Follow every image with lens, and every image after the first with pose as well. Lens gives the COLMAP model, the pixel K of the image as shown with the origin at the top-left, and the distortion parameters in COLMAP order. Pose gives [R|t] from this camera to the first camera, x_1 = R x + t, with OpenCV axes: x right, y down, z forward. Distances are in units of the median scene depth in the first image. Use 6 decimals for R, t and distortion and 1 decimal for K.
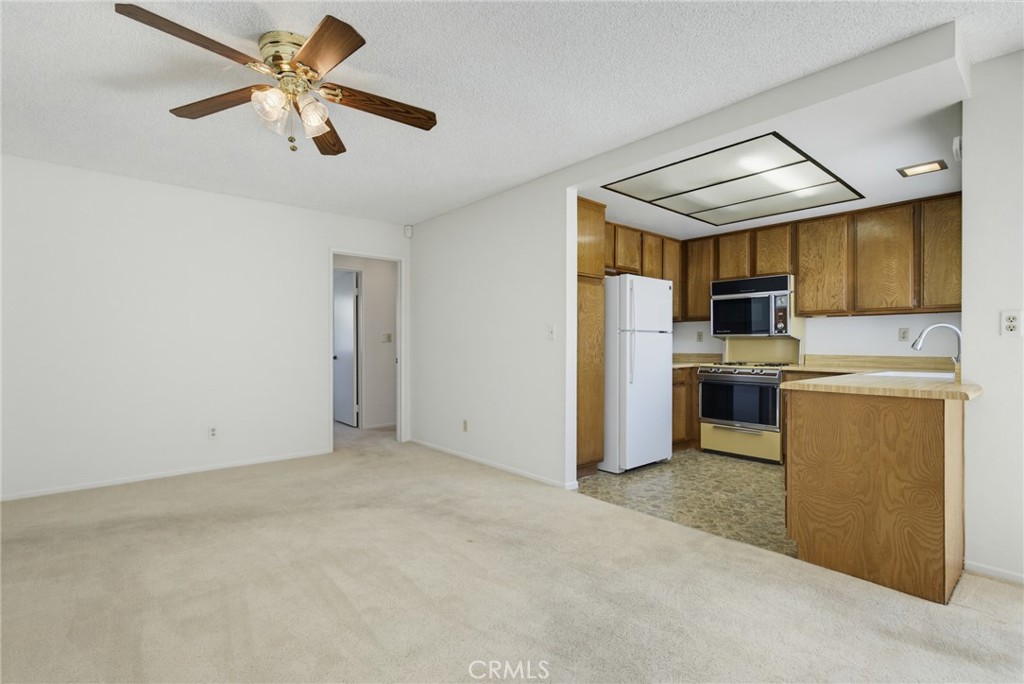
lens RADIAL K [[477.0, 0, 513.7], [0, 477.0, 346.0], [0, 0, 1]] dist [-0.005121, 0.000651]
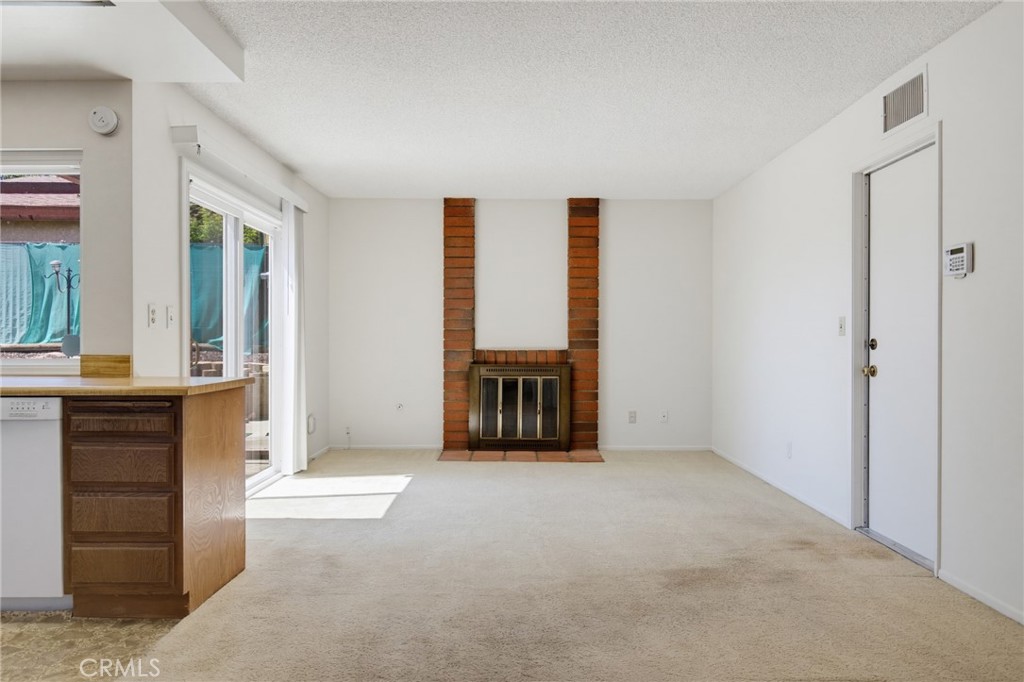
lens RADIAL K [[696.9, 0, 509.6], [0, 696.9, 344.3], [0, 0, 1]] dist [0.005018, -0.010413]
pose [[-0.750752, -0.008584, 0.660529, -0.294180], [-0.001736, 0.999938, 0.011023, -0.001401], [-0.660582, 0.007129, -0.750720, 0.827873]]
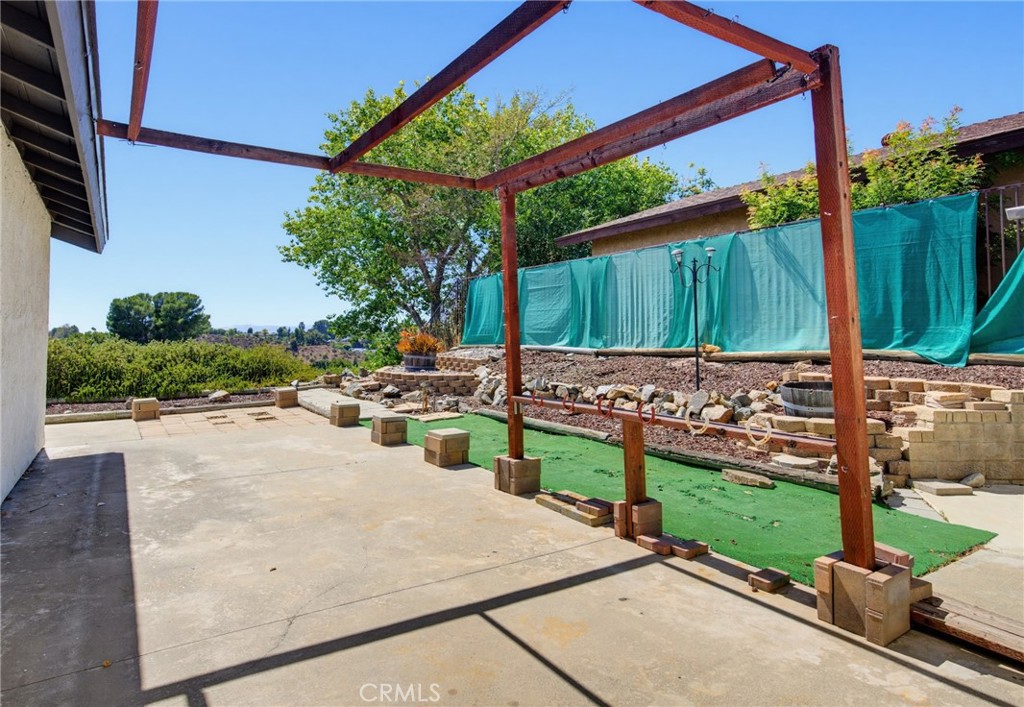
lens RADIAL K [[576.1, 0, 482.9], [0, 576.1, 318.9], [0, 0, 1]] dist [0.000180, -0.000116]
pose [[0.147962, 0.037038, 0.988299, 0.641573], [0.004824, 0.999260, -0.038170, -0.000668], [-0.988981, 0.010415, 0.147674, 0.415964]]
